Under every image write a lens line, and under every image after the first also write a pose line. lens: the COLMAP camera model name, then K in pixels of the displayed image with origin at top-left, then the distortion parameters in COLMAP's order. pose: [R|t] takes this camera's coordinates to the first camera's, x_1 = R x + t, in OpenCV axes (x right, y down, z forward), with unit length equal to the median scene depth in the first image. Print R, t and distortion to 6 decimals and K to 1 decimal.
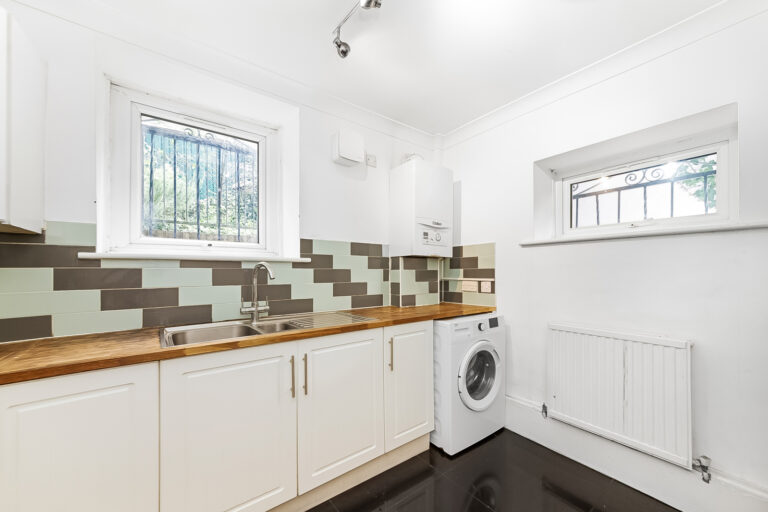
lens RADIAL K [[307.0, 0, 384.7], [0, 307.0, 272.8], [0, 0, 1]] dist [0.002823, 0.000211]
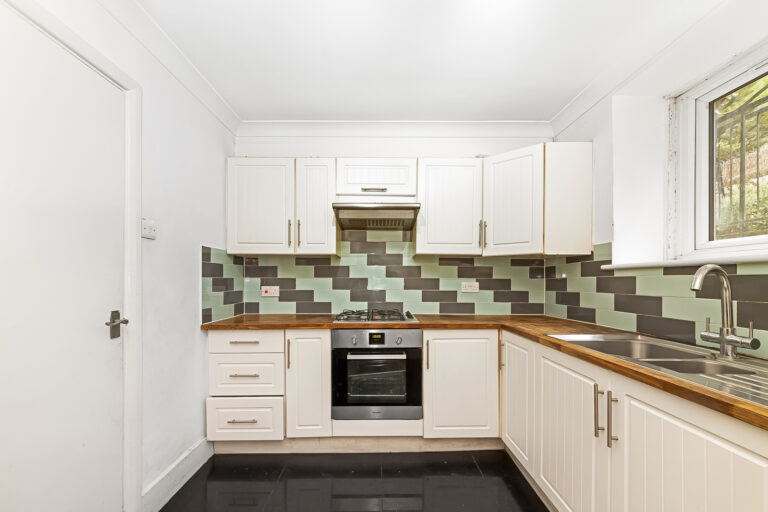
lens RADIAL K [[319.9, 0, 381.5], [0, 319.9, 280.4], [0, 0, 1]] dist [0.009956, 0.000100]
pose [[-0.617423, 0.004682, -0.786617, 0.689056], [0.000493, 0.999984, 0.005565, -0.007604], [0.786631, 0.003049, -0.617416, 1.052520]]
